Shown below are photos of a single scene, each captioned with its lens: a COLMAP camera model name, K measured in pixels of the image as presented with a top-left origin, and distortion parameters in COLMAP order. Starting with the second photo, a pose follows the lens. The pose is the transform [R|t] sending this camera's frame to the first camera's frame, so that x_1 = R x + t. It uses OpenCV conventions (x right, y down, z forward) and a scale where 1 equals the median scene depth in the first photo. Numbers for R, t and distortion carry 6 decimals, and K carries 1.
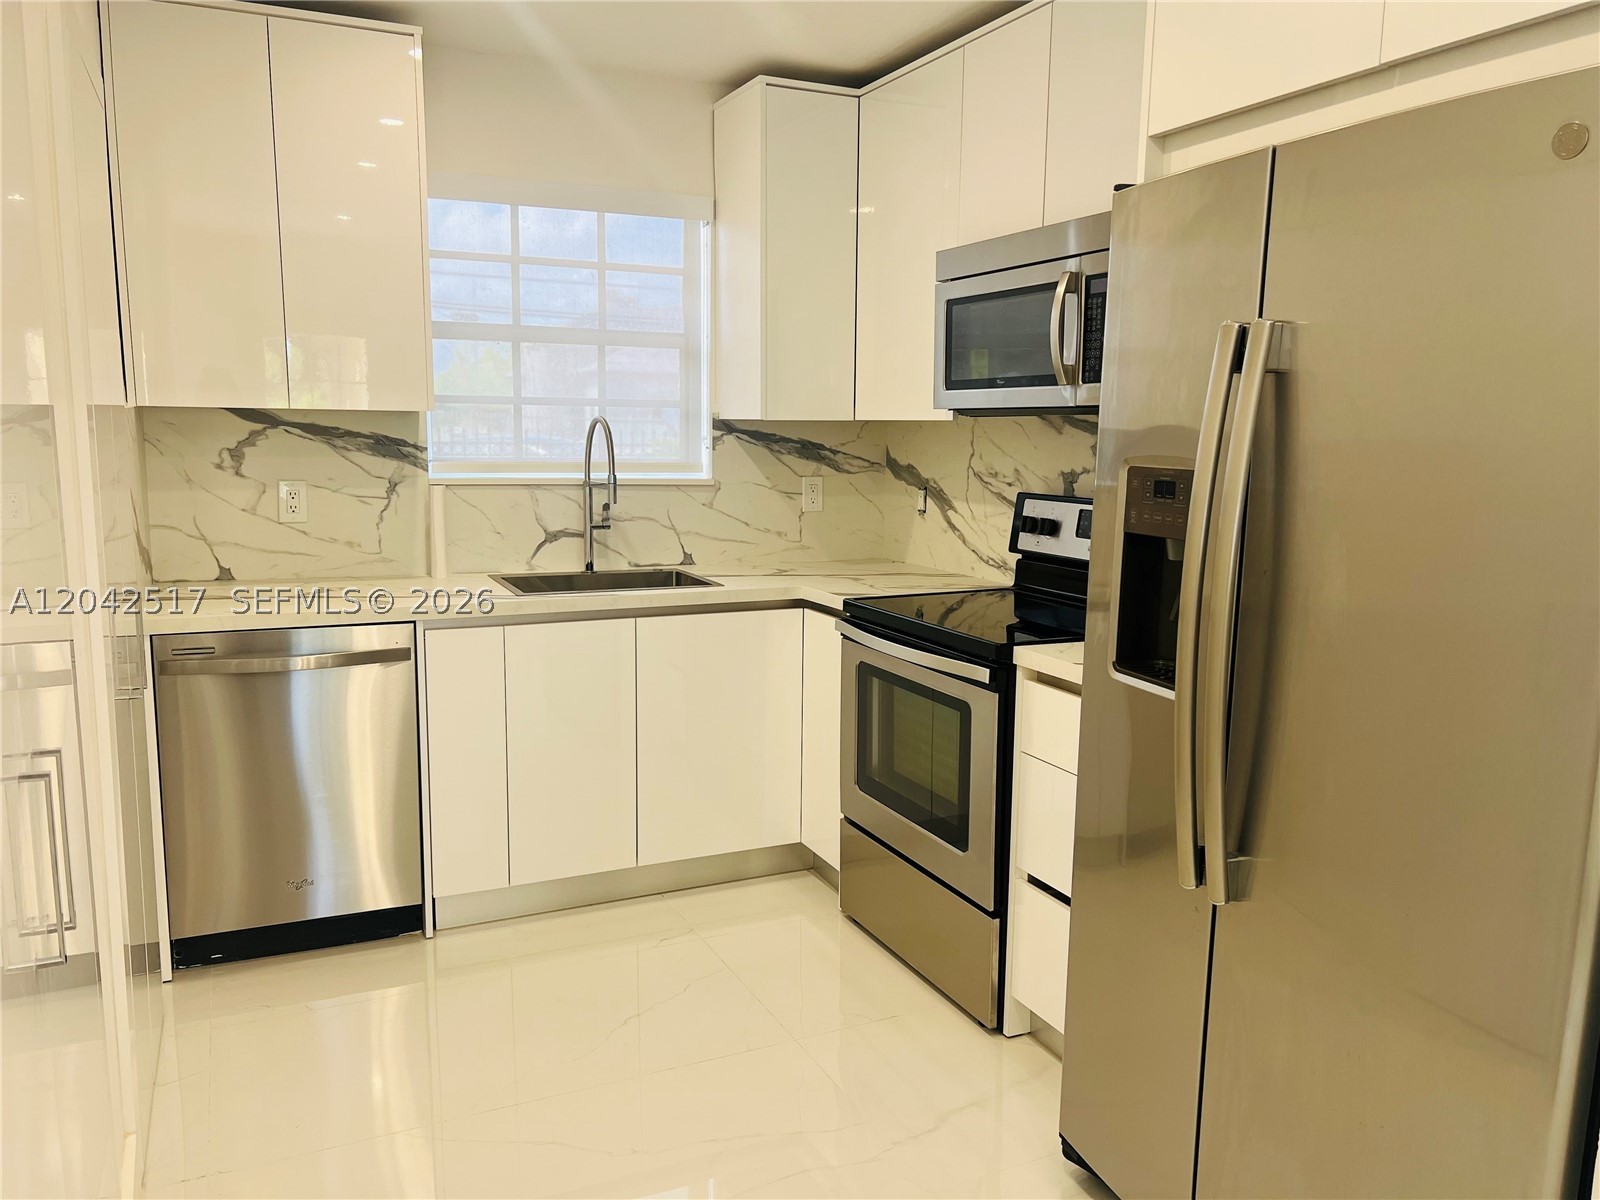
lens RADIAL K [[1207.7, 0, 788.6], [0, 1207.7, 610.6], [0, 0, 1]] dist [0.071036, -0.099880]
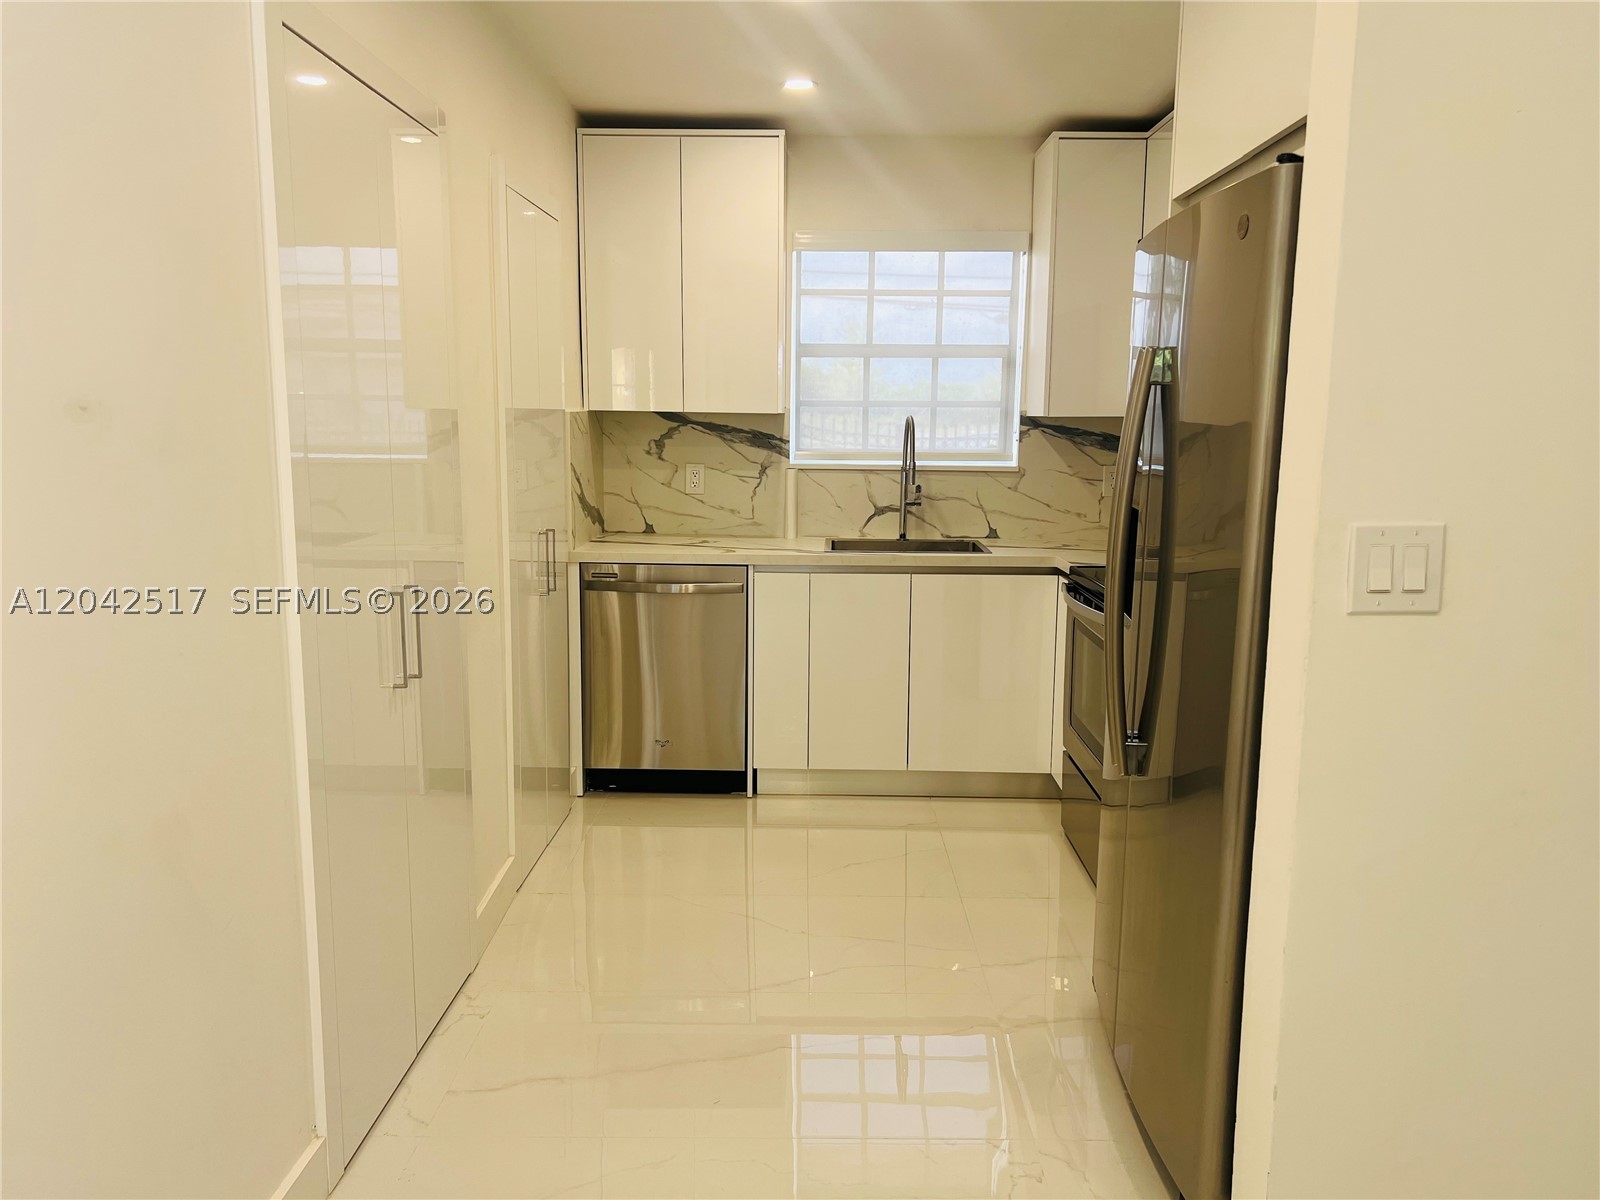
lens RADIAL K [[1207.7, 0, 795.7], [0, 1207.7, 604.4], [0, 0, 1]] dist [0.071036, -0.099880]
pose [[0.899720, 0.063663, -0.431799, 0.298865], [-0.064232, 0.997847, 0.013283, 0.027738], [0.431715, 0.015785, 0.901872, -0.190807]]
